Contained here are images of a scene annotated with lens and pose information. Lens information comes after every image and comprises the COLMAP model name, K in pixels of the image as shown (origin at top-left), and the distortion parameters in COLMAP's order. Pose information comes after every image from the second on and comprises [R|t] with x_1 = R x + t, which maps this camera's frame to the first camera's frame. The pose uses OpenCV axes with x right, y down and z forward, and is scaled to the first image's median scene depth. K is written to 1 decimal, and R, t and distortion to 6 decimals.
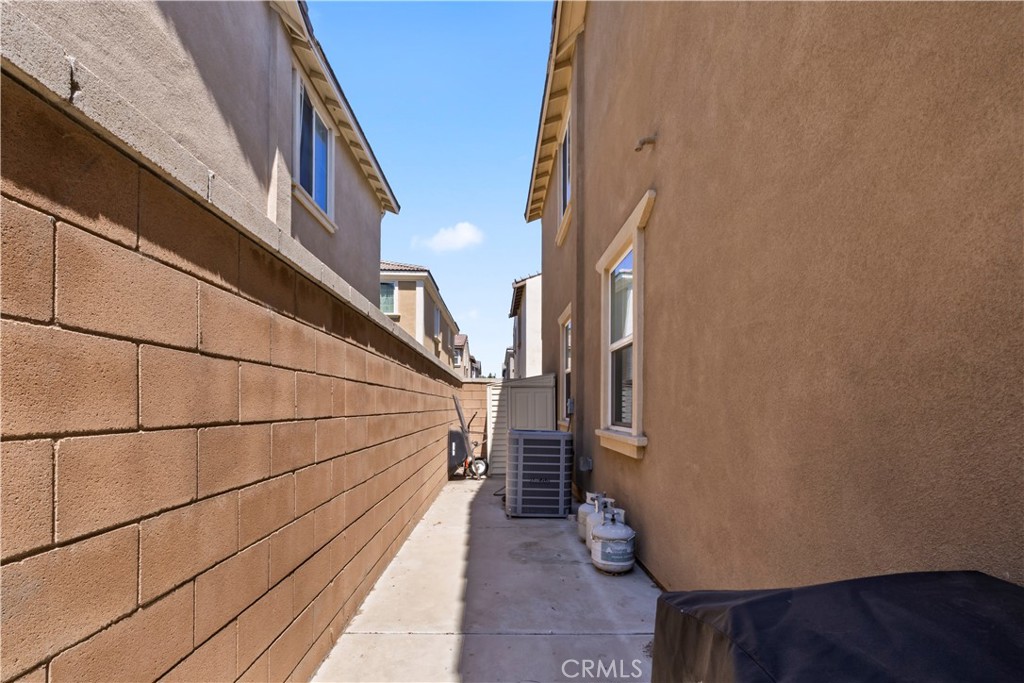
lens RADIAL K [[452.8, 0, 512.1], [0, 452.8, 399.5], [0, 0, 1]] dist [-0.004791, -0.000645]
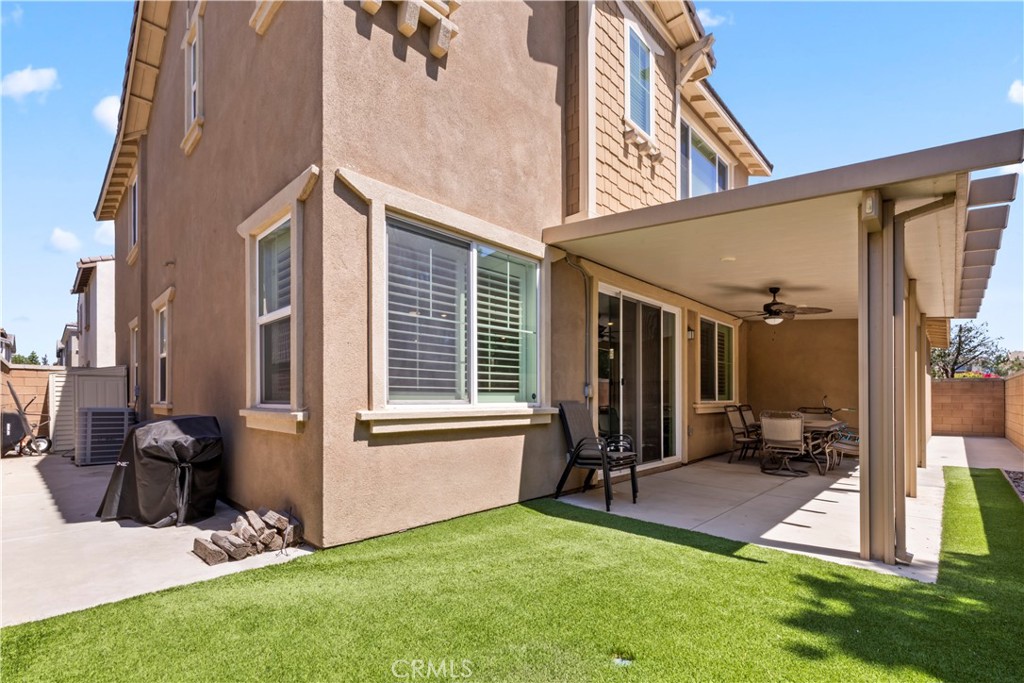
lens RADIAL K [[452.8, 0, 512.1], [0, 452.8, 399.5], [0, 0, 1]] dist [-0.004791, -0.000645]
pose [[0.716510, -0.004510, 0.697562, -0.010930], [-0.009283, 0.999829, 0.016000, 0.006025], [-0.697515, -0.017939, 0.716345, -0.623415]]
